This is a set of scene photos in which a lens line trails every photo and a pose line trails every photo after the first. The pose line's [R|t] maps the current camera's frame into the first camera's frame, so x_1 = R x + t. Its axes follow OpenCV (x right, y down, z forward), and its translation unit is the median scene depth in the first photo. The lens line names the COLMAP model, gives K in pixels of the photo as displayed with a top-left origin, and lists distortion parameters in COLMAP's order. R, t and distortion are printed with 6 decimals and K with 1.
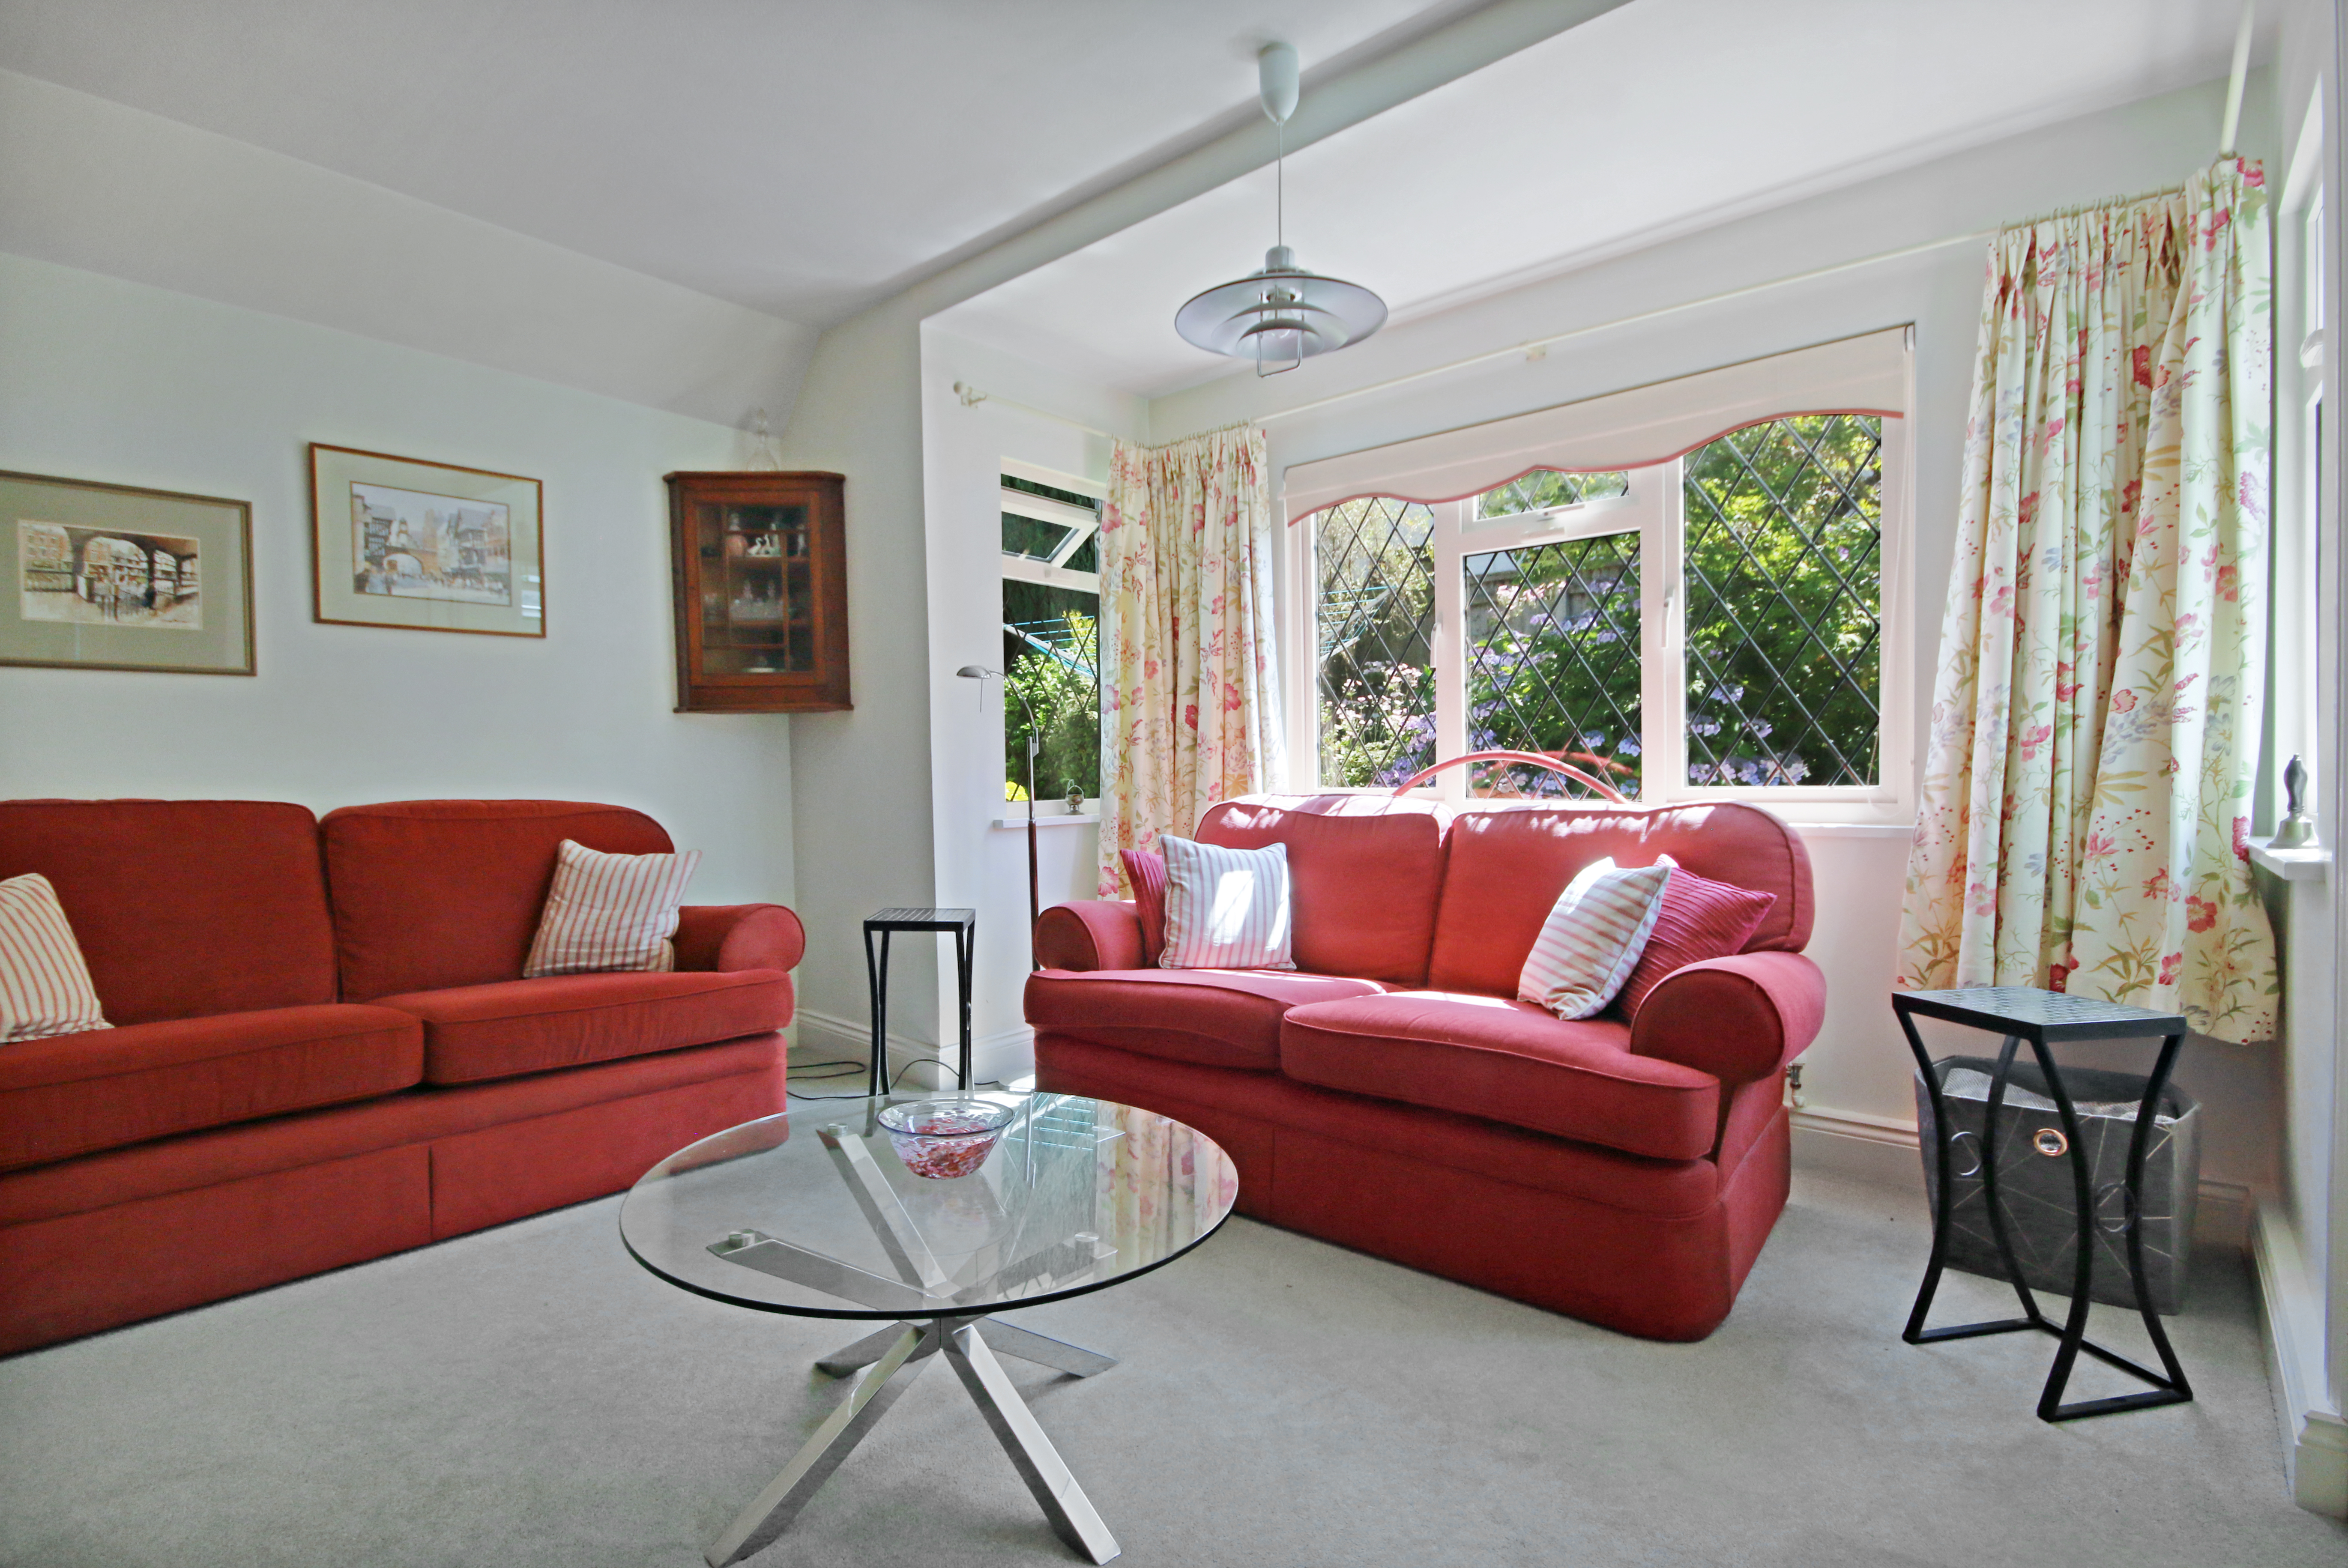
lens RADIAL K [[1106.0, 0, 1180.3], [0, 1106.0, 799.9], [0, 0, 1]] dist [0.002873, -0.000158]
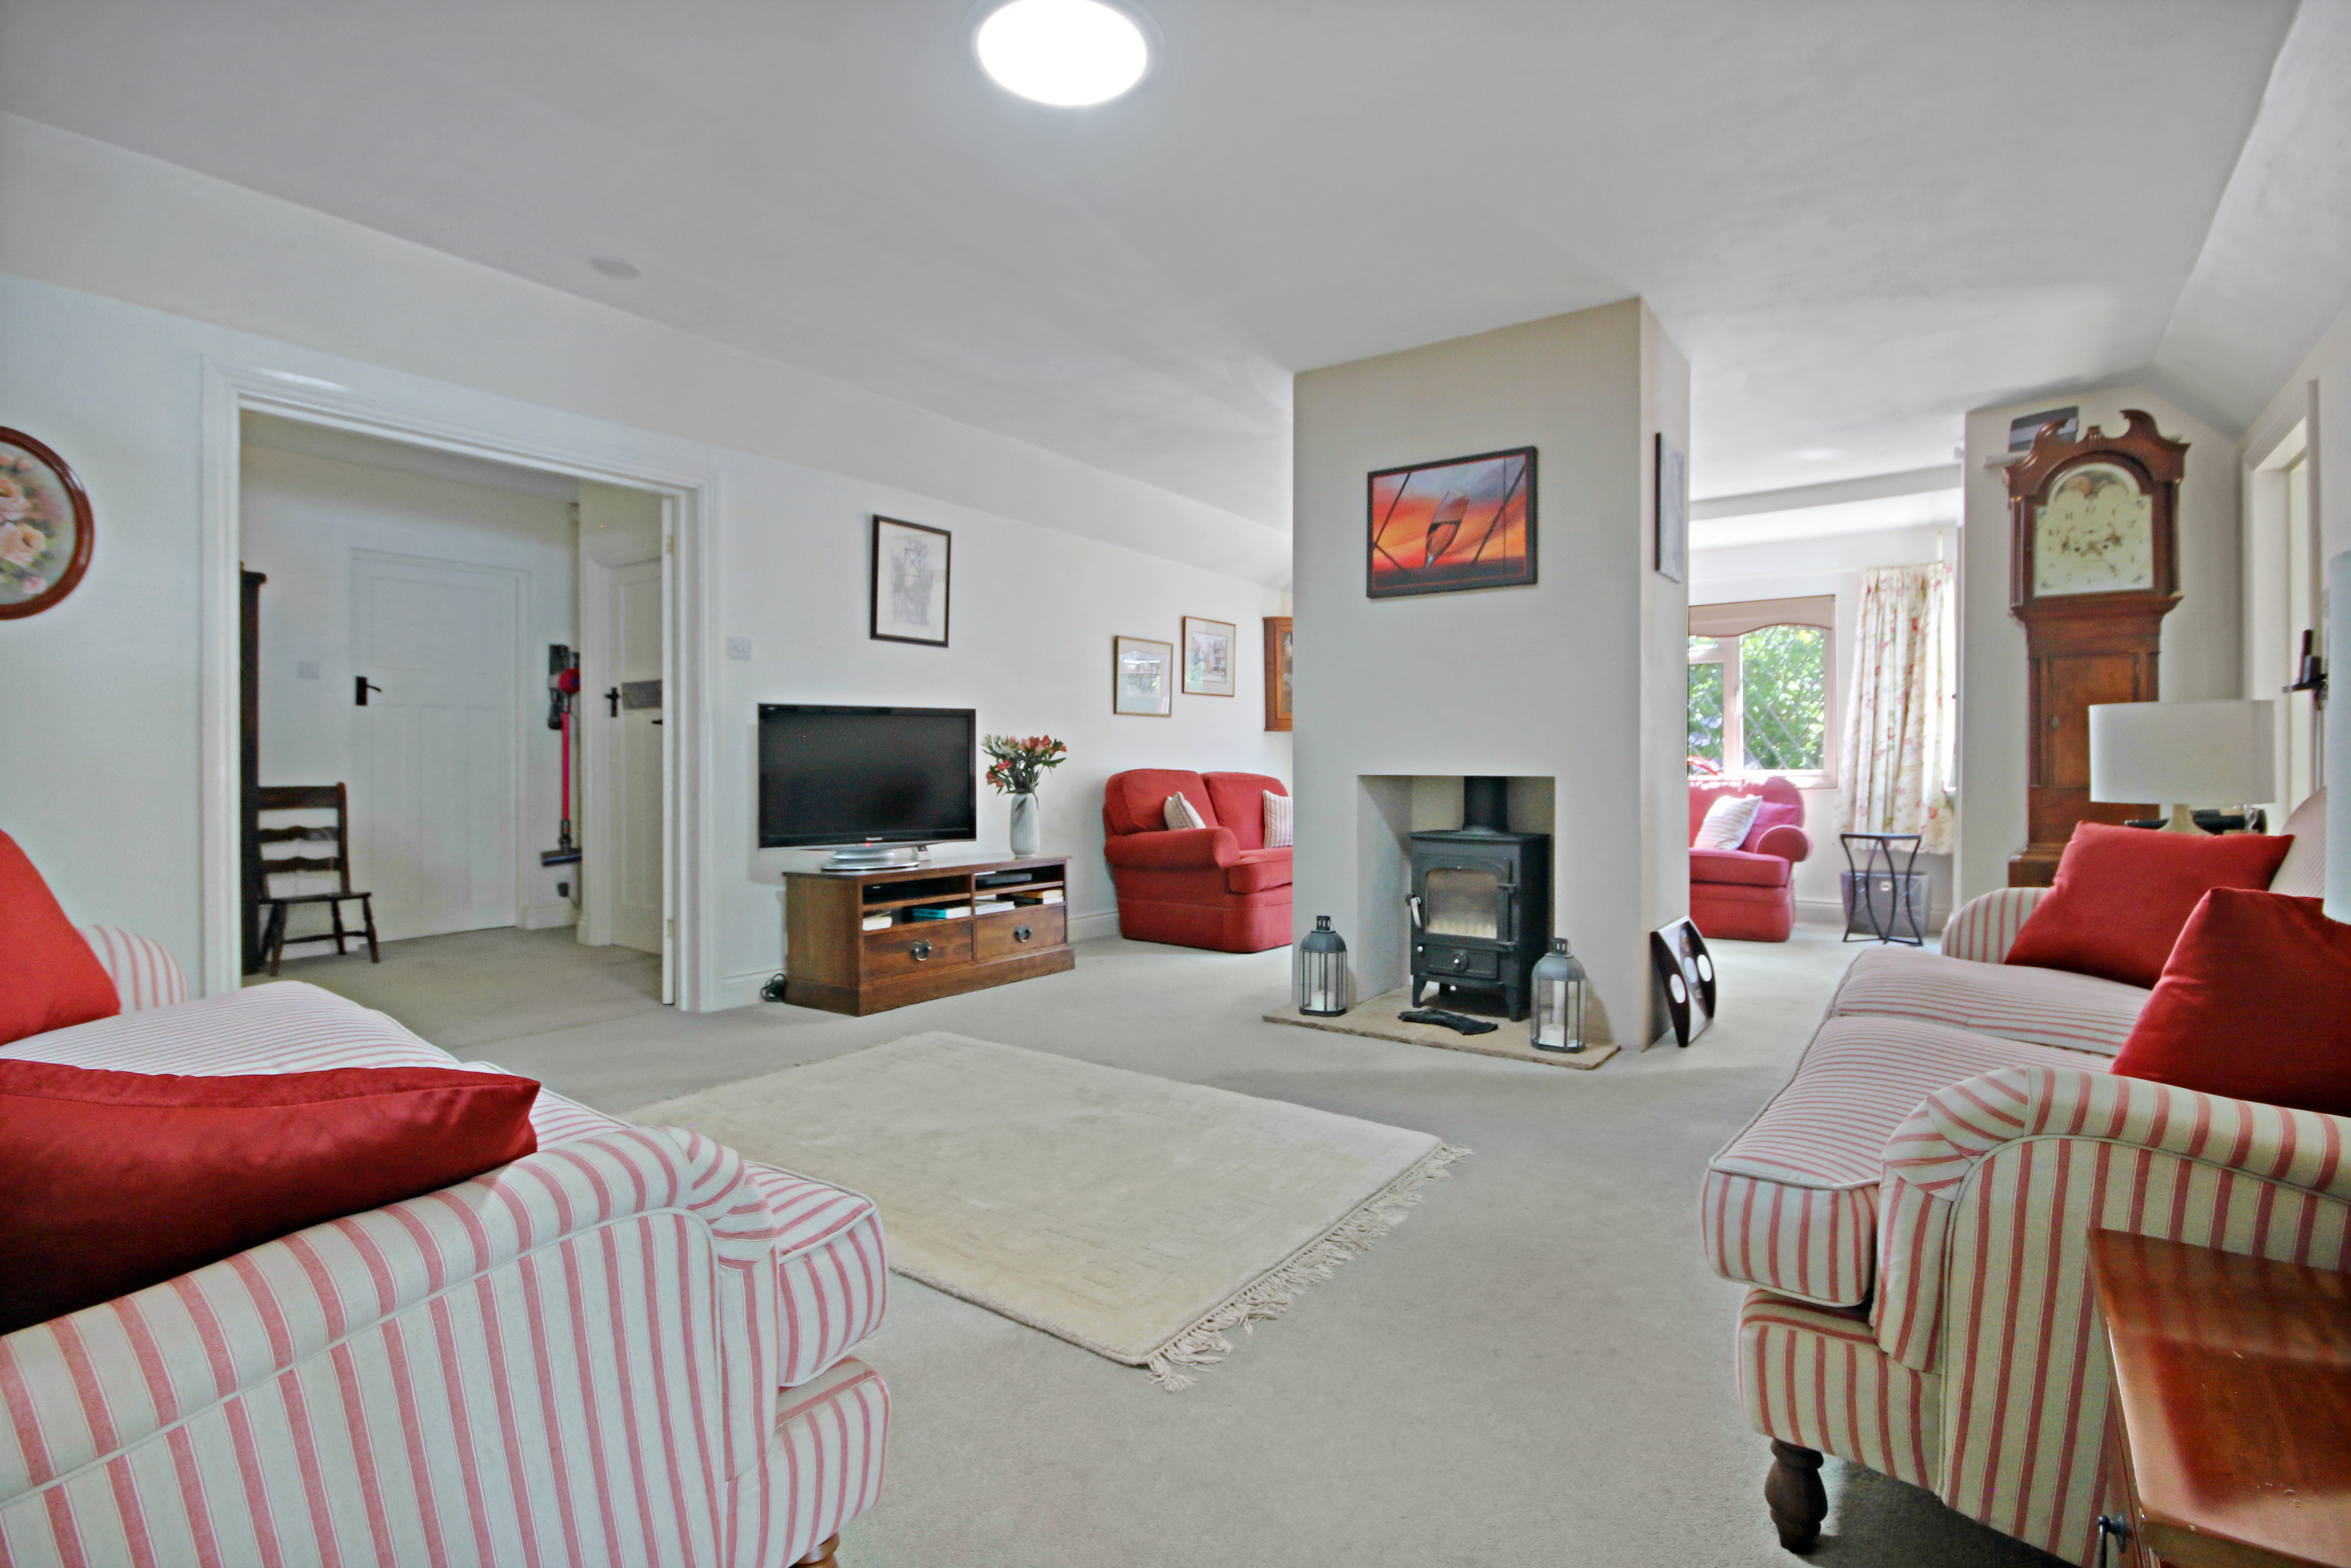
lens RADIAL K [[1107.5, 0, 1171.3], [0, 1107.5, 766.5], [0, 0, 1]] dist [0.002873, -0.000158]
pose [[0.995647, 0.009974, 0.092671, -1.296710], [-0.008098, 0.999755, -0.020600, 0.051828], [-0.092854, 0.019760, 0.995484, -1.655176]]
